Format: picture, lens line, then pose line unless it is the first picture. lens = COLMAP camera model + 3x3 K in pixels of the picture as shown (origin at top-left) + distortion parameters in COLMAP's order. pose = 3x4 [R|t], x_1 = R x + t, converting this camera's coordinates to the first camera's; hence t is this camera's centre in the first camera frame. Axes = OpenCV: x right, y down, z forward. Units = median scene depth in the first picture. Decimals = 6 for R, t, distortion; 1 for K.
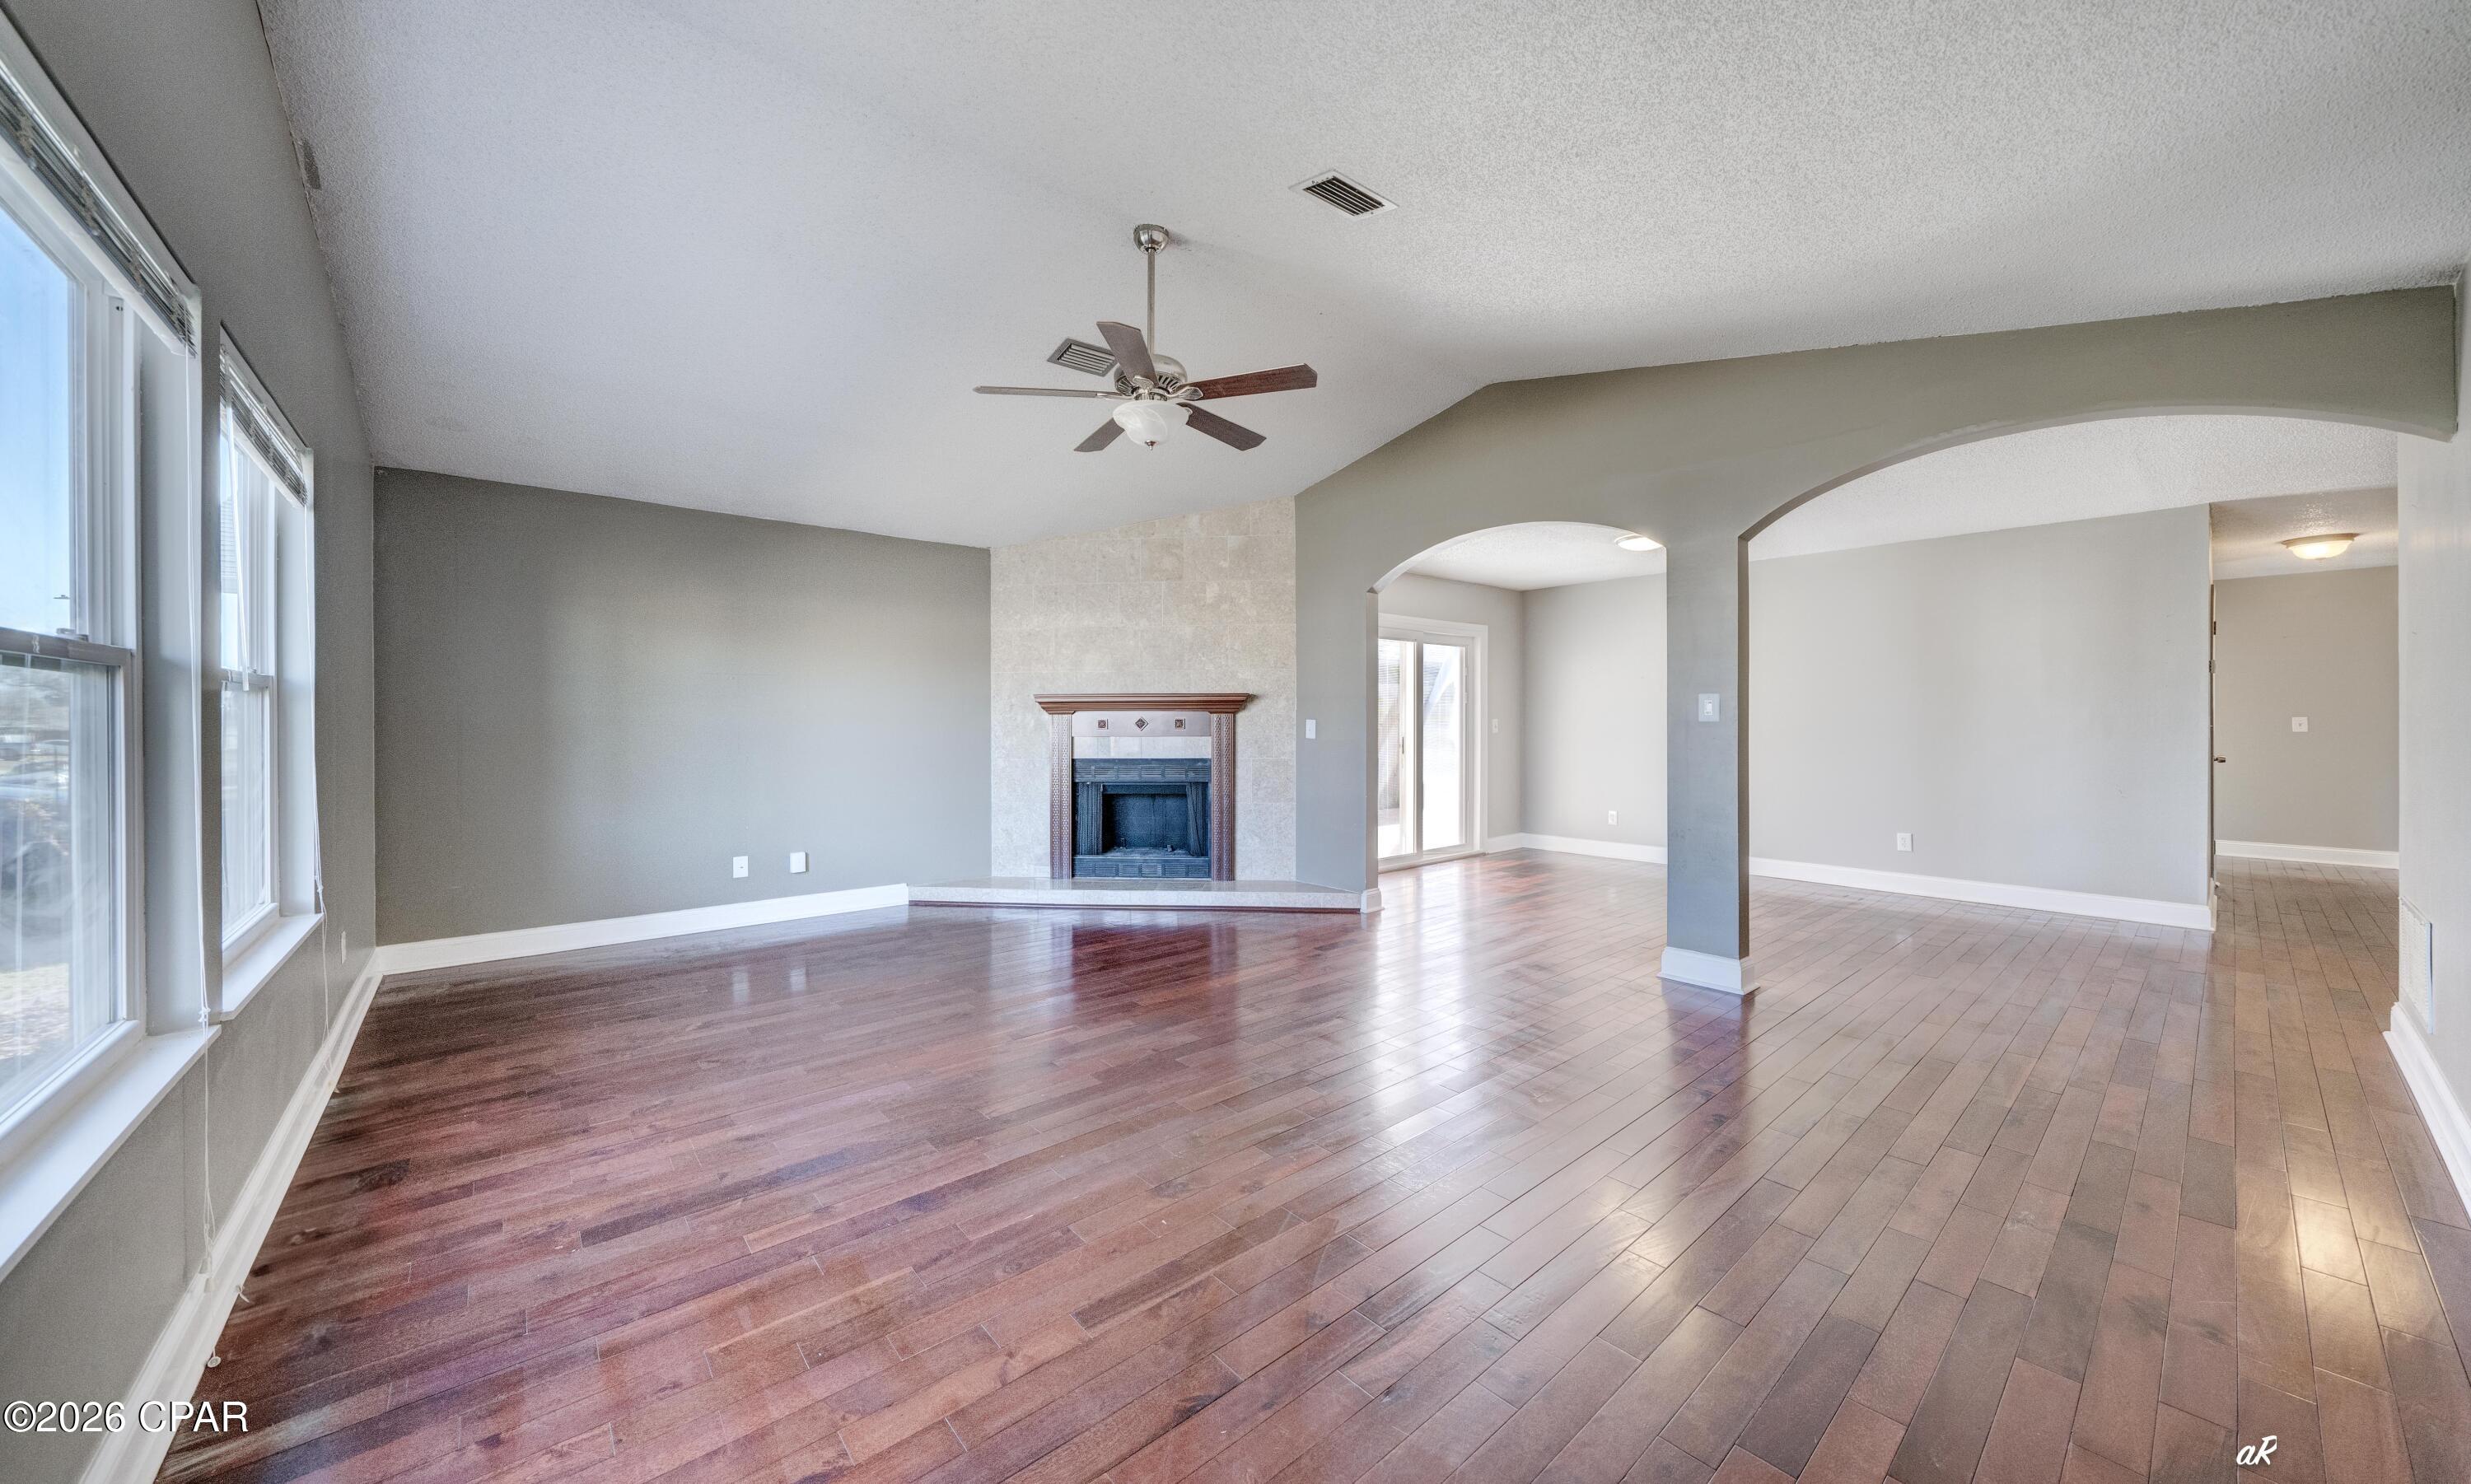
lens RADIAL K [[876.1, 0, 1237.6], [0, 876.1, 718.5], [0, 0, 1]] dist [-0.001292, -0.000071]
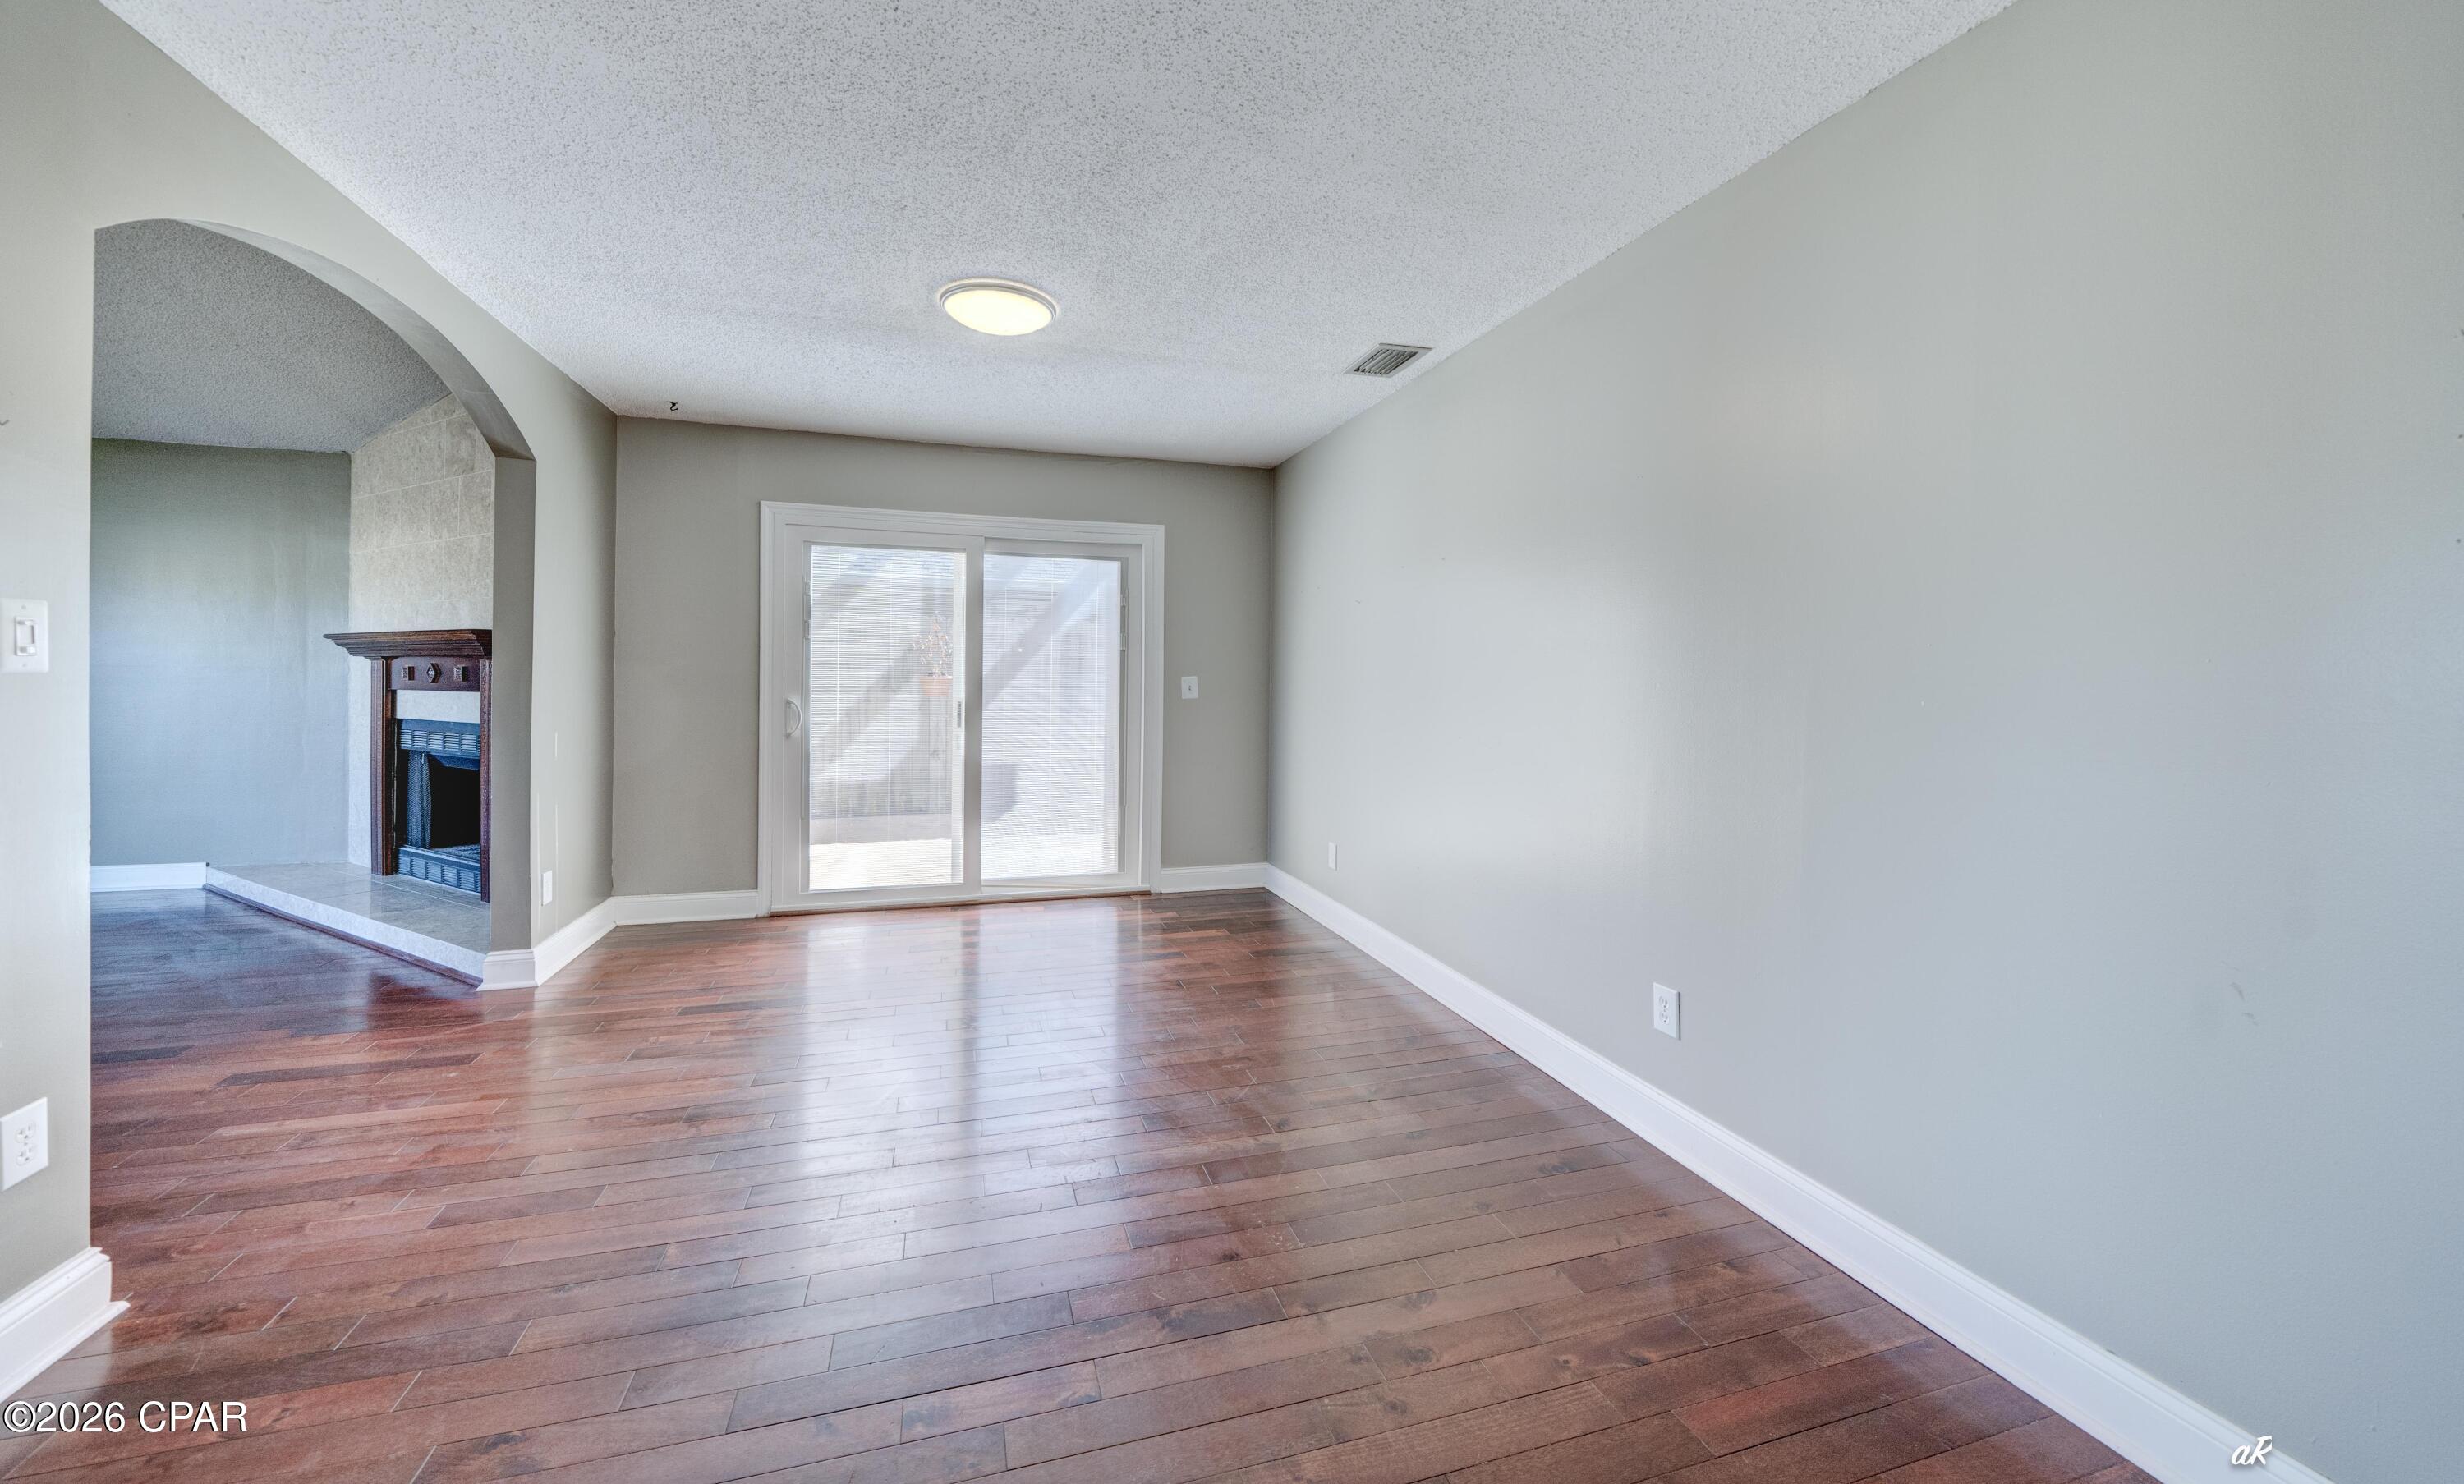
lens RADIAL K [[906.2, 0, 1234.4], [0, 906.2, 675.7], [0, 0, 1]] dist [-0.000590, -0.000022]
pose [[0.911362, 0.012409, -0.411419, 0.805029], [-0.013111, 0.999913, 0.001117, -0.001447], [0.411397, 0.004376, 0.911446, 0.588256]]
